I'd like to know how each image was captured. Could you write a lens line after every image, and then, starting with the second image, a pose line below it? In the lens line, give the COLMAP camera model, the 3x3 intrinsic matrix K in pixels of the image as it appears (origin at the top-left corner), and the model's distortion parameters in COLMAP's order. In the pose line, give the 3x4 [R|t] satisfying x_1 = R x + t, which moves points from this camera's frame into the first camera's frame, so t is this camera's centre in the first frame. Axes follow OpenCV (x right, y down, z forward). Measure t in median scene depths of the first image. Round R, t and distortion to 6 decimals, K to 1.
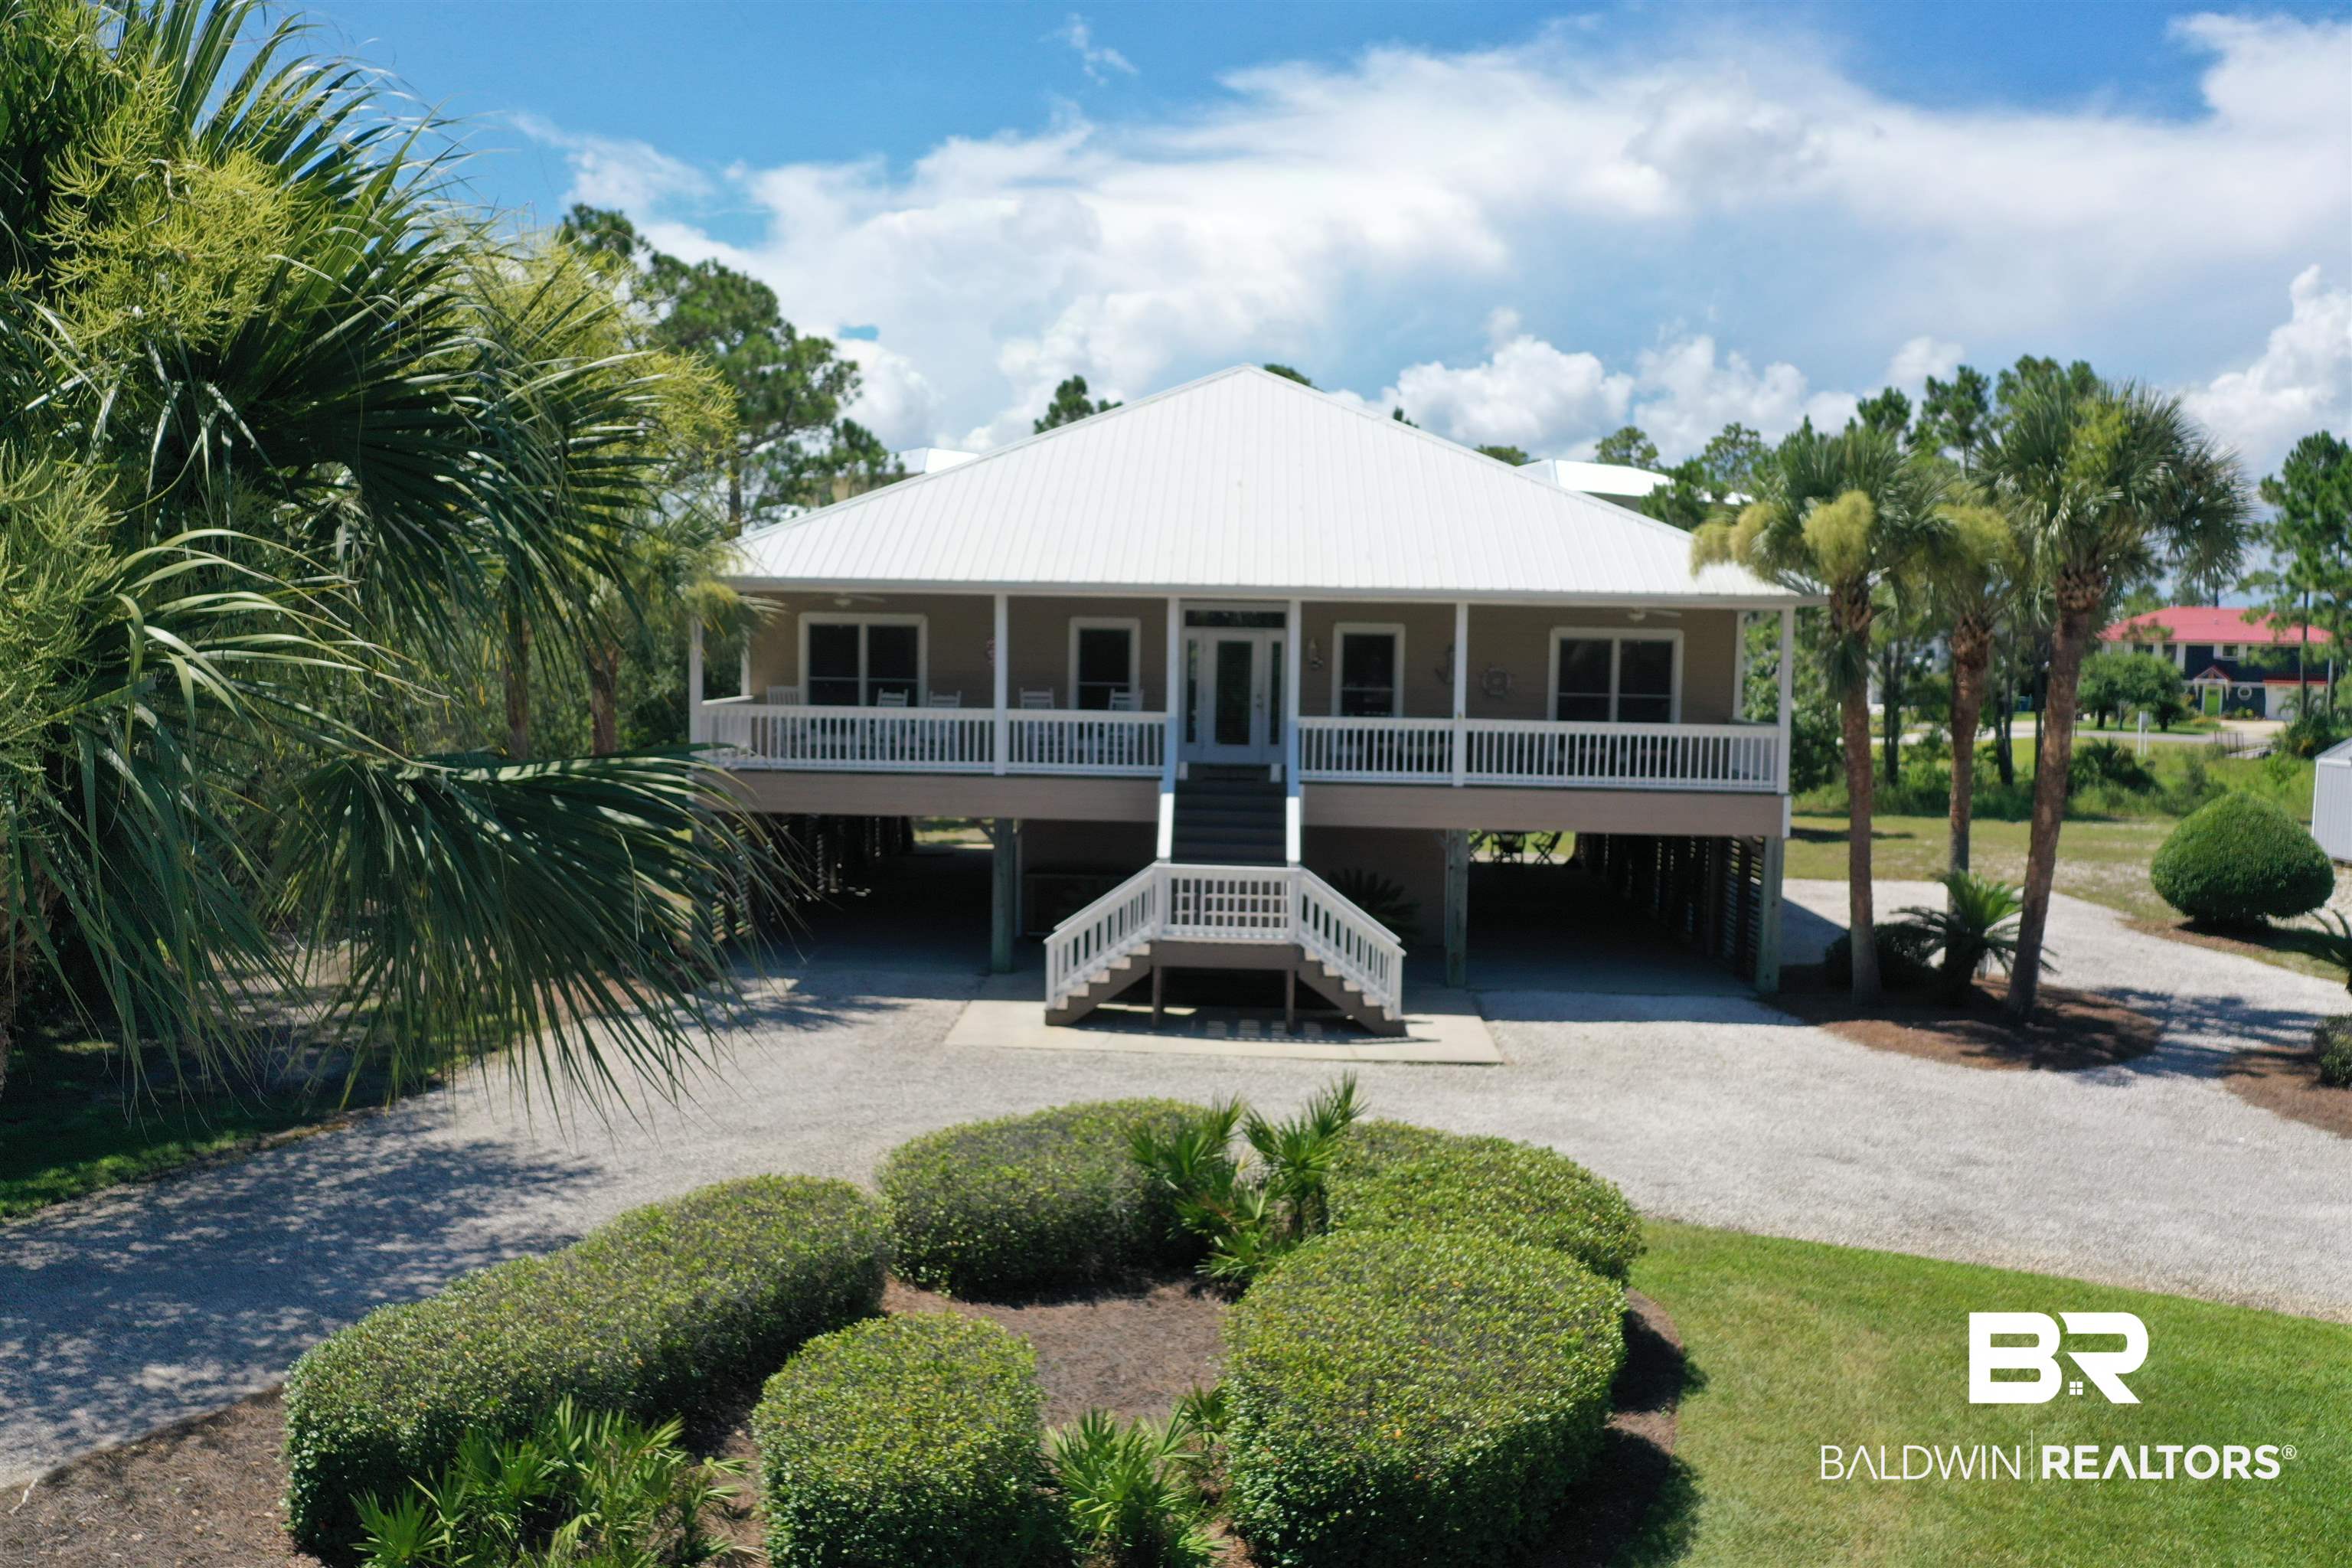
lens RADIAL K [[1830.4, 0, 1176.0], [0, 1830.4, 784.0], [0, 0, 1]] dist [-0.061401, 0.052503]
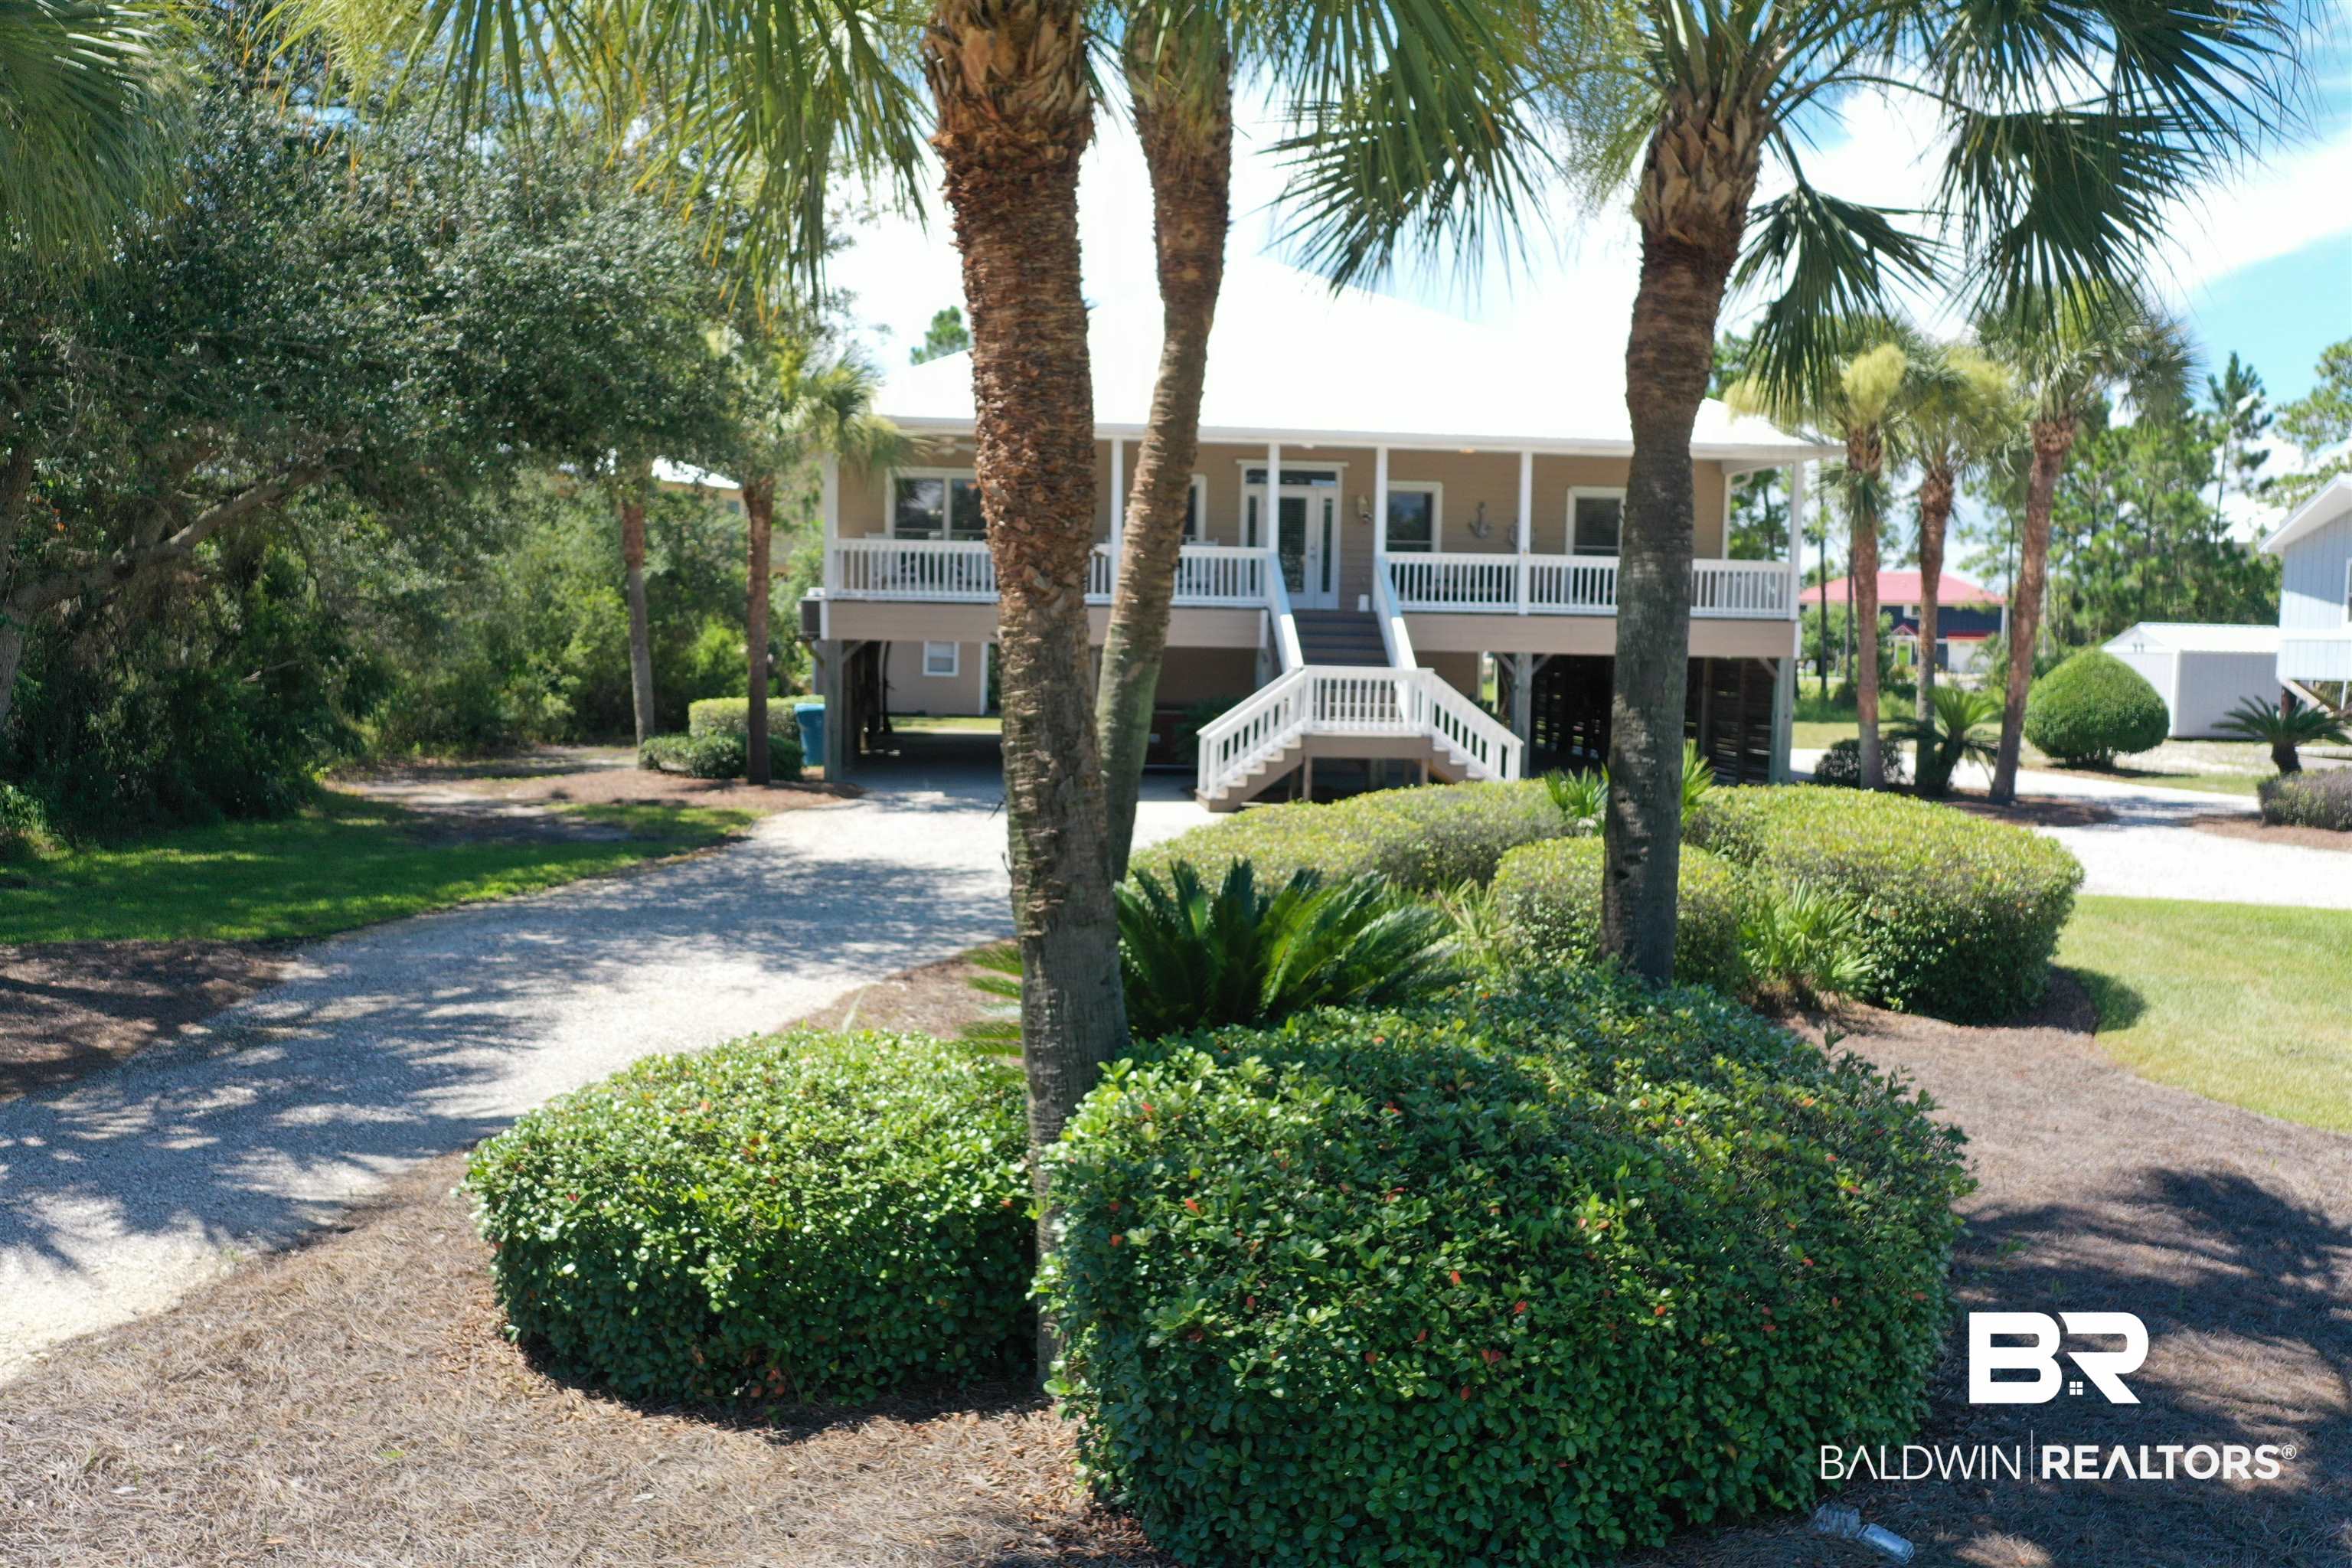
lens RADIAL K [[1800.0, 0, 1167.4], [0, 1800.0, 849.3], [0, 0, 1]] dist [-0.000859, 0.001101]
pose [[0.987412, -0.022013, 0.156629, -0.242461], [0.015182, 0.998886, 0.044679, 0.093484], [-0.157438, -0.041739, 0.986646, -0.076303]]
